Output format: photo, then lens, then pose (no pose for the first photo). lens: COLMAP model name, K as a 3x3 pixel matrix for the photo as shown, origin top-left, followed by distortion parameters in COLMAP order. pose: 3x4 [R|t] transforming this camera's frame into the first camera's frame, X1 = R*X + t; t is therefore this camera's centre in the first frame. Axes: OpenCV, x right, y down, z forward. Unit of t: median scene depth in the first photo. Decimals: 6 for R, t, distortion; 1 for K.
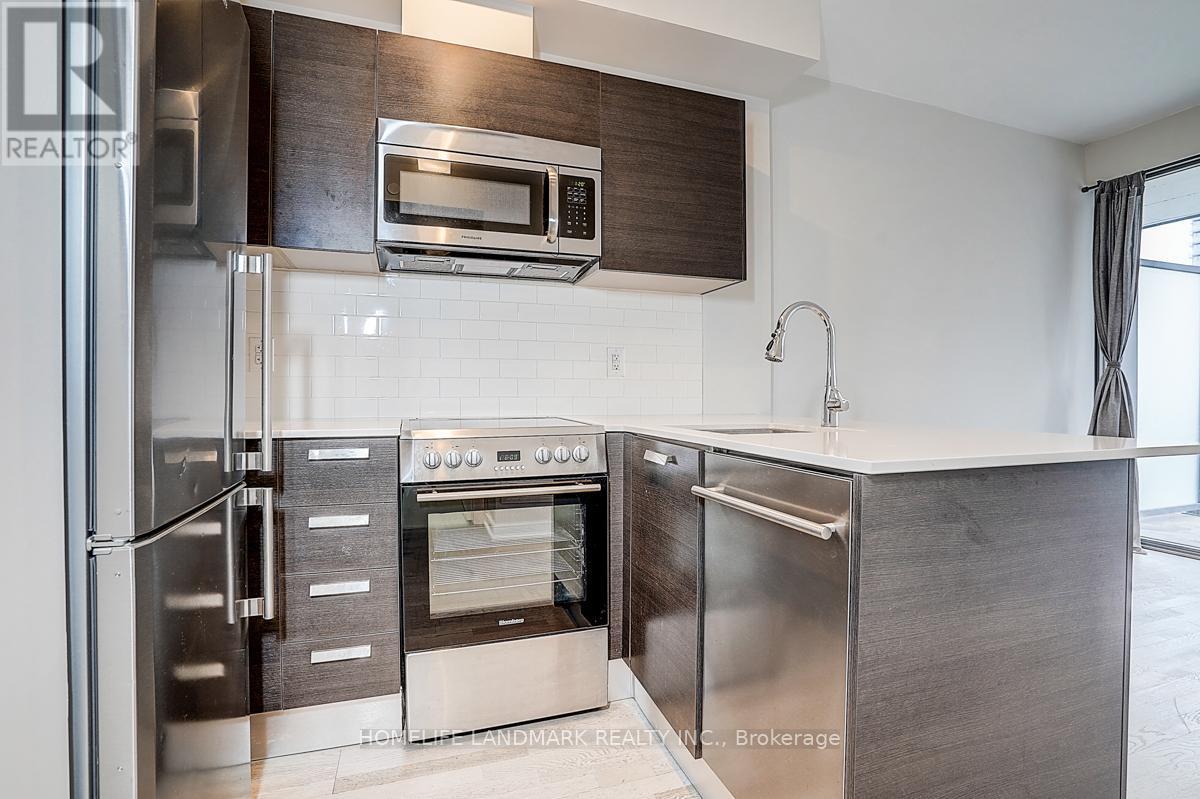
lens RADIAL K [[578.5, 0, 599.3], [0, 578.5, 396.4], [0, 0, 1]] dist [-0.033754, 0.003615]
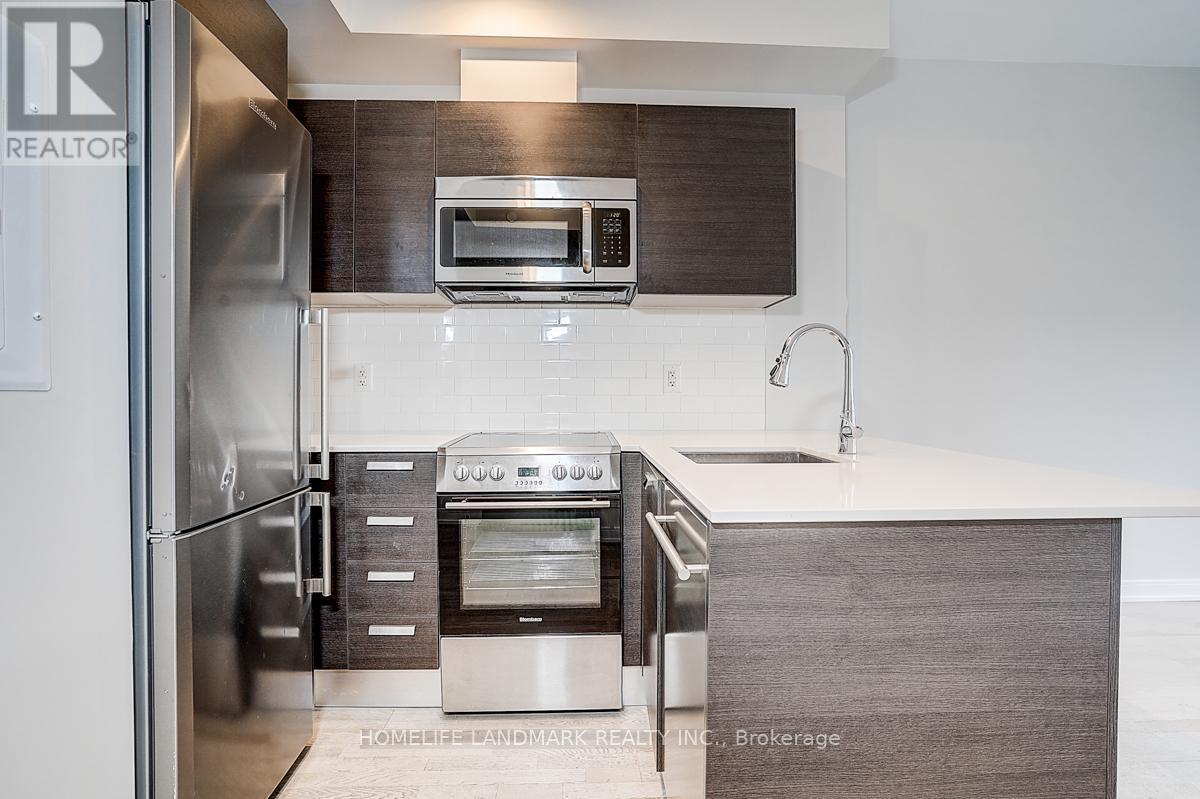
lens RADIAL K [[573.4, 0, 591.7], [0, 573.4, 396.9], [0, 0, 1]] dist [-0.035178, 0.014755]
pose [[0.955178, 0.002502, -0.296020, 0.275475], [-0.000805, 0.999983, 0.005853, -0.046576], [0.296030, -0.005353, 0.955164, -0.022587]]
